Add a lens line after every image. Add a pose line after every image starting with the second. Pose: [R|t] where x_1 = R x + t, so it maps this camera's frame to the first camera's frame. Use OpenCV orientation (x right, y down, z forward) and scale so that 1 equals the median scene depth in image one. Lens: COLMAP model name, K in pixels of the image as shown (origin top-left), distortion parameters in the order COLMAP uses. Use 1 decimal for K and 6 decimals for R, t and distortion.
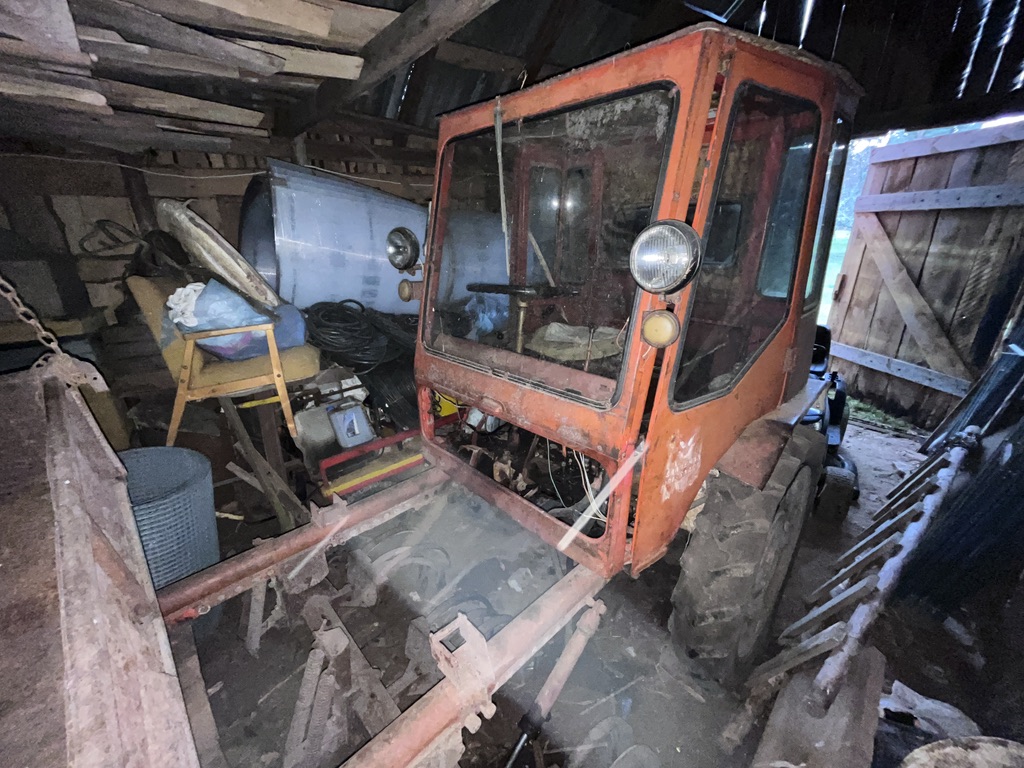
lens RADIAL K [[412.4, 0, 513.6], [0, 412.4, 386.1], [0, 0, 1]] dist [-0.005212, -0.000012]
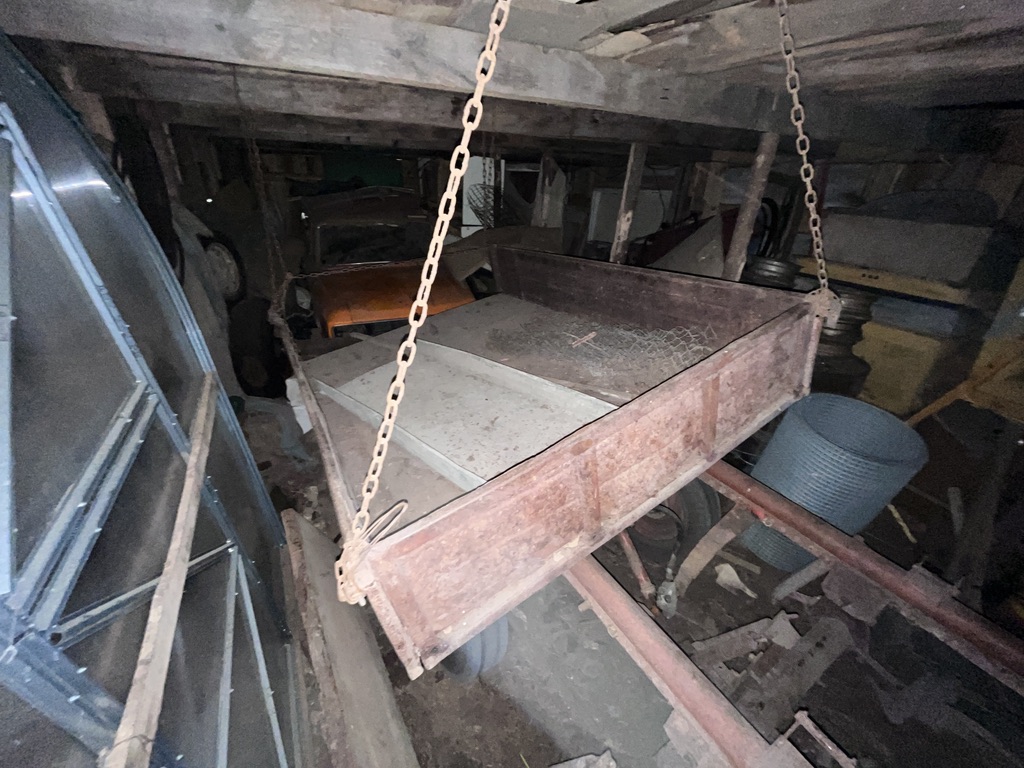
lens RADIAL K [[412.4, 0, 511.1], [0, 412.4, 386.6], [0, 0, 1]] dist [-0.005212, -0.000012]
pose [[-0.197762, 0.458835, -0.866234, 0.208946], [-0.398413, 0.769781, 0.498703, -0.049793], [0.895633, 0.443743, 0.030572, 0.094937]]
